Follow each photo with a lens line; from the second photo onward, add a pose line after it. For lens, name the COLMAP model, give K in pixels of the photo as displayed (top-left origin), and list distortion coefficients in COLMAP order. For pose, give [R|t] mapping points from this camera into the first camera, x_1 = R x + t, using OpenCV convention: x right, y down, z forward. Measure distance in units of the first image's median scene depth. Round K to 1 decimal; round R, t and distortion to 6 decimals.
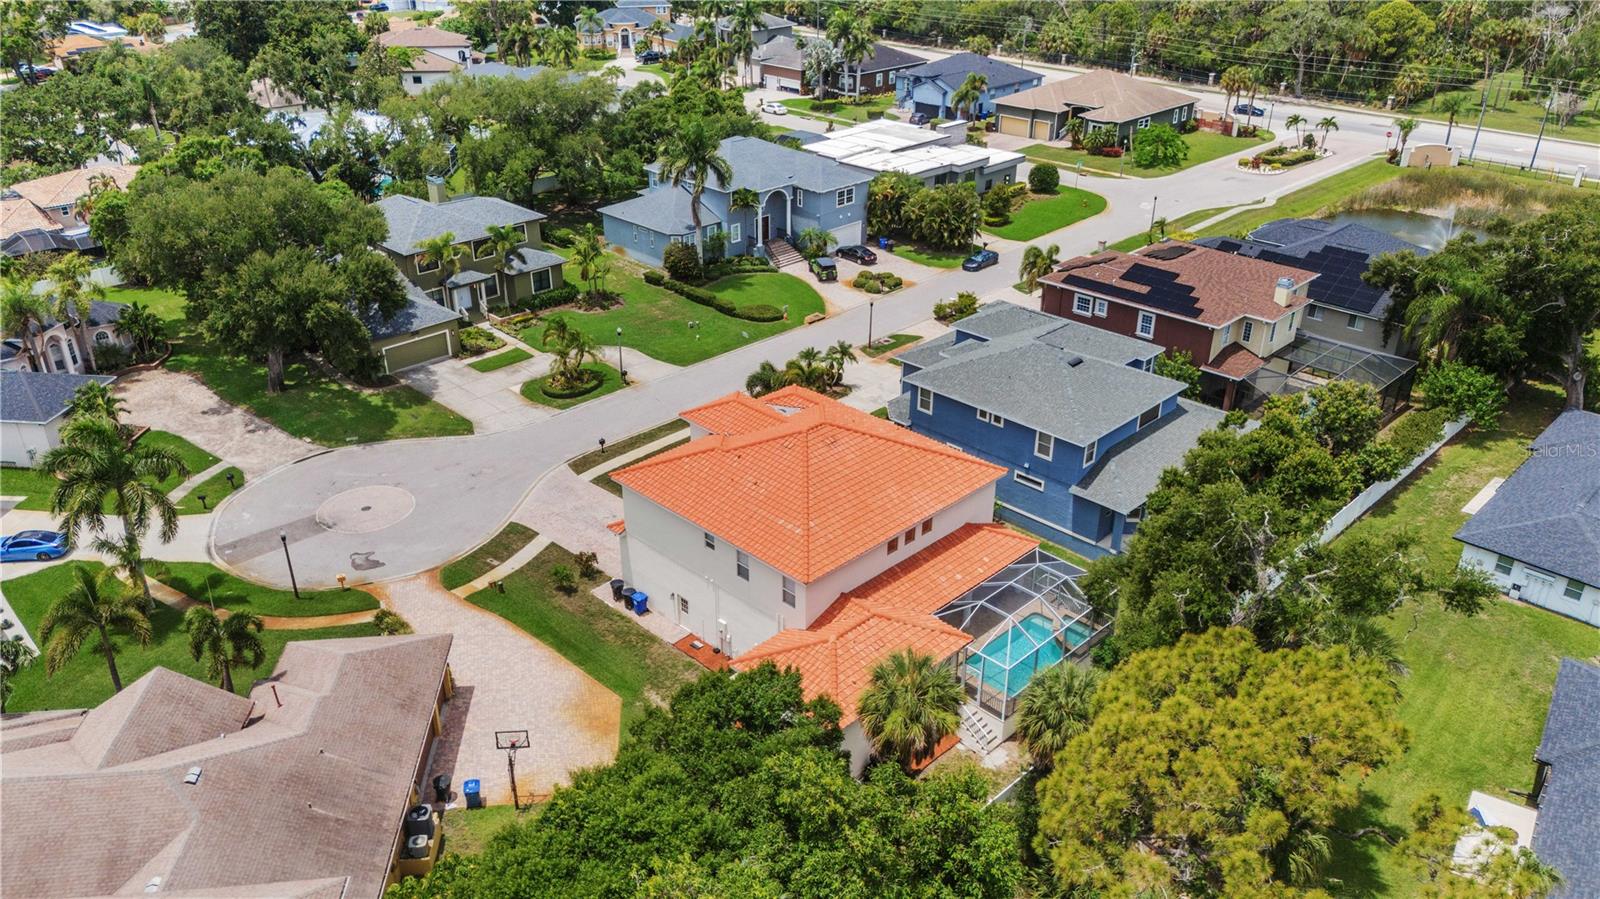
lens RADIAL K [[1179.6, 0, 800.0], [0, 1179.6, 449.5], [0, 0, 1]] dist [0.078047, -0.068208]
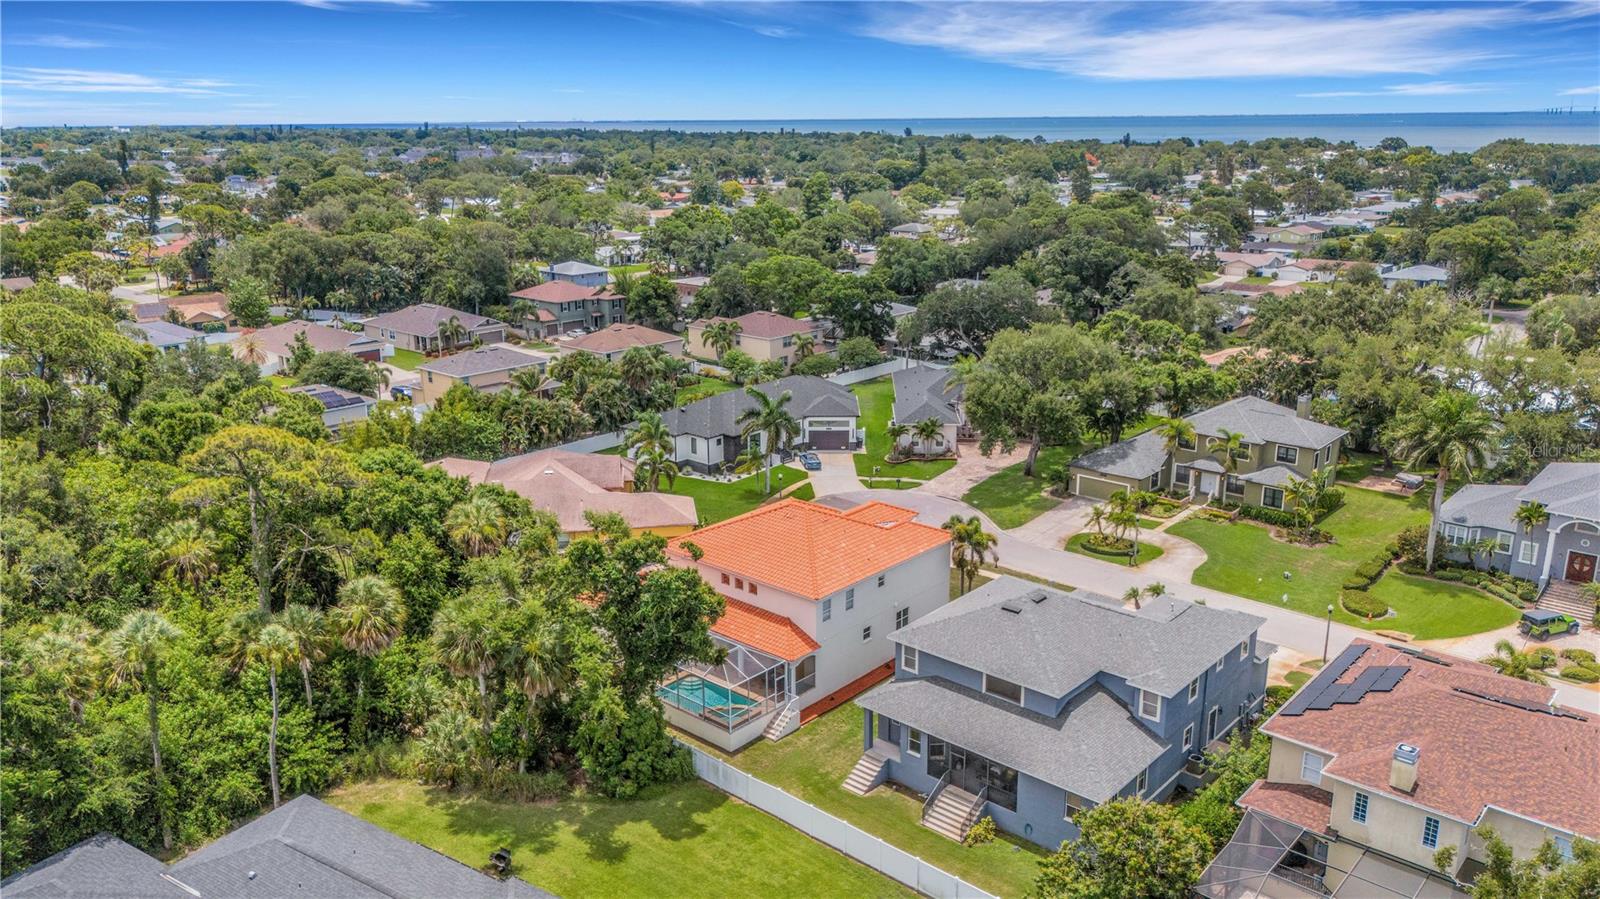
lens RADIAL K [[1176.3, 0, 803.7], [0, 1176.3, 451.9], [0, 0, 1]] dist [0.031123, -0.002203]
pose [[0.045684, 0.262237, -0.963922, 0.873052], [-0.447931, 0.867863, 0.214875, -0.246408], [0.892900, 0.421954, 0.157111, 0.502731]]
